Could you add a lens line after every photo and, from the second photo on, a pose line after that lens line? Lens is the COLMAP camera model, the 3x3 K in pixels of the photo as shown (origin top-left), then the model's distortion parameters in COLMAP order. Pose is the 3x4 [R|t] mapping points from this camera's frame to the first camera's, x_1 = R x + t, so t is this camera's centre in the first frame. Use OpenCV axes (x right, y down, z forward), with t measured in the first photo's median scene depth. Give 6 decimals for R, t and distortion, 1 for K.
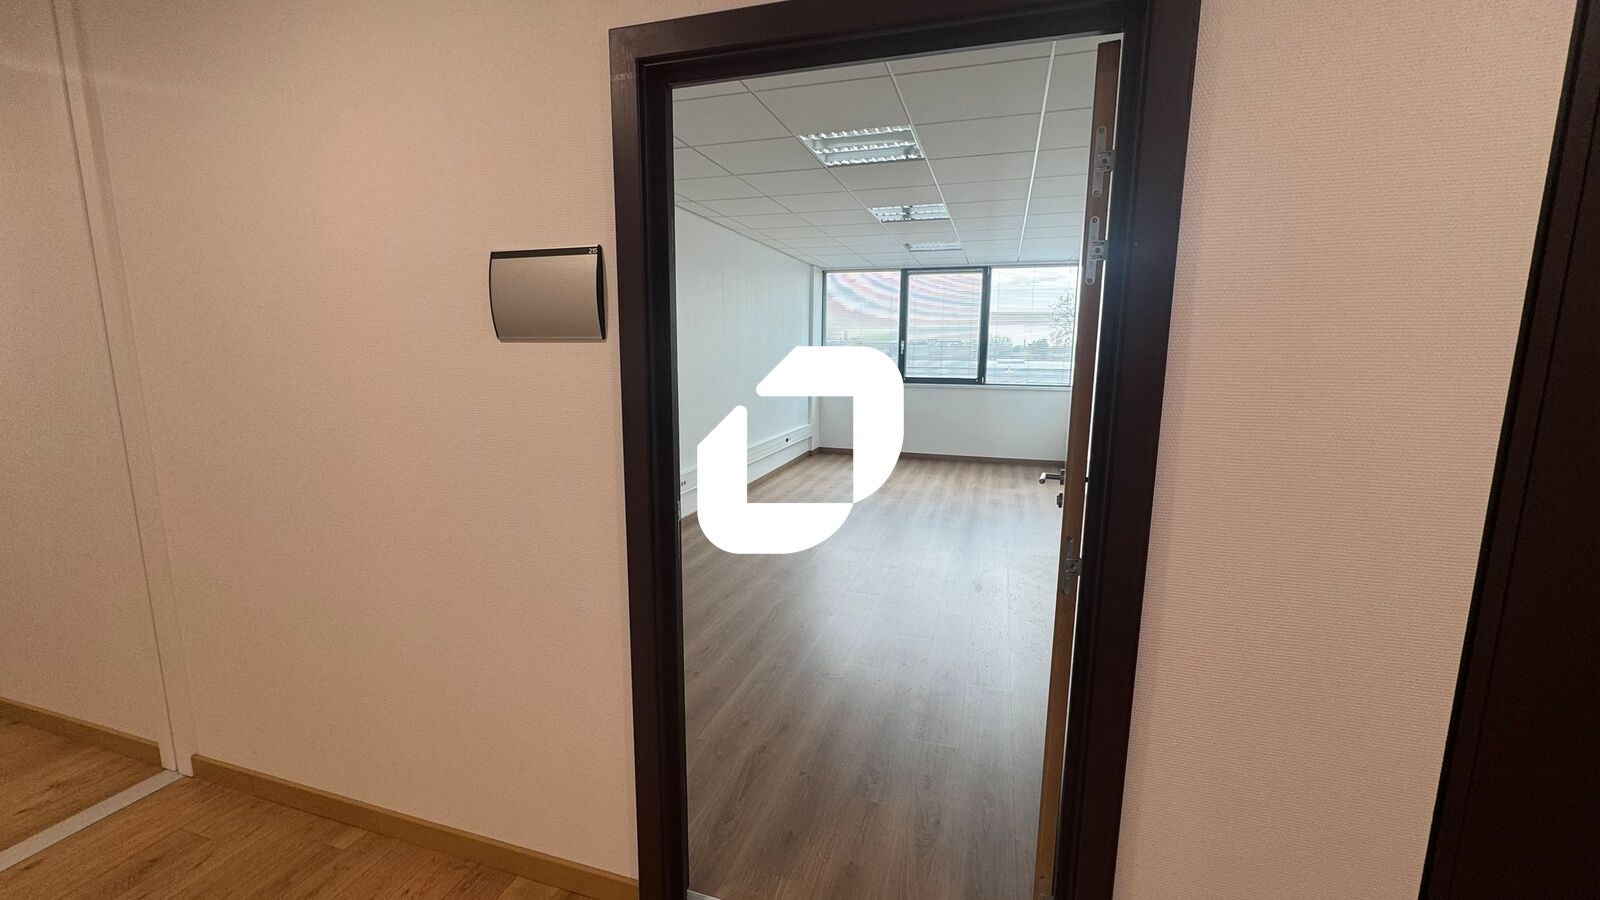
lens RADIAL K [[644.8, 0, 804.2], [0, 644.8, 451.3], [0, 0, 1]] dist [-0.000543, -0.000003]
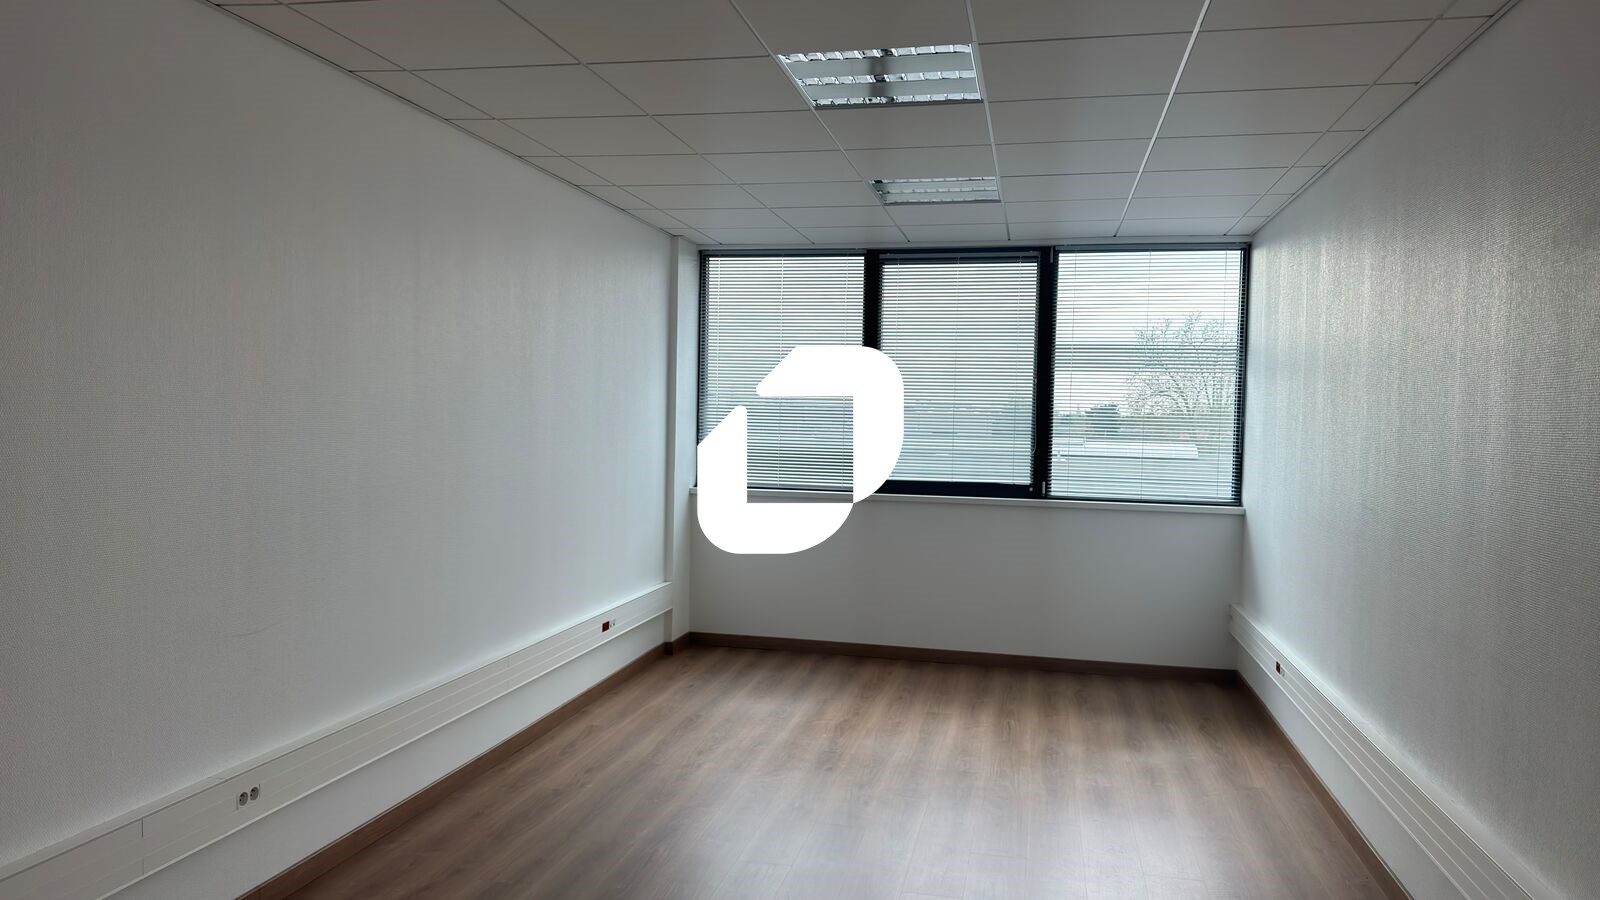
lens RADIAL K [[1121.0, 0, 799.0], [0, 1121.0, 450.5], [0, 0, 1]] dist [0.001464, 0.000104]
pose [[0.996280, 0.010123, 0.085574, 0.035389], [0.000703, 0.992087, -0.125550, -0.038336], [-0.086168, 0.125143, 0.988390, 0.229845]]
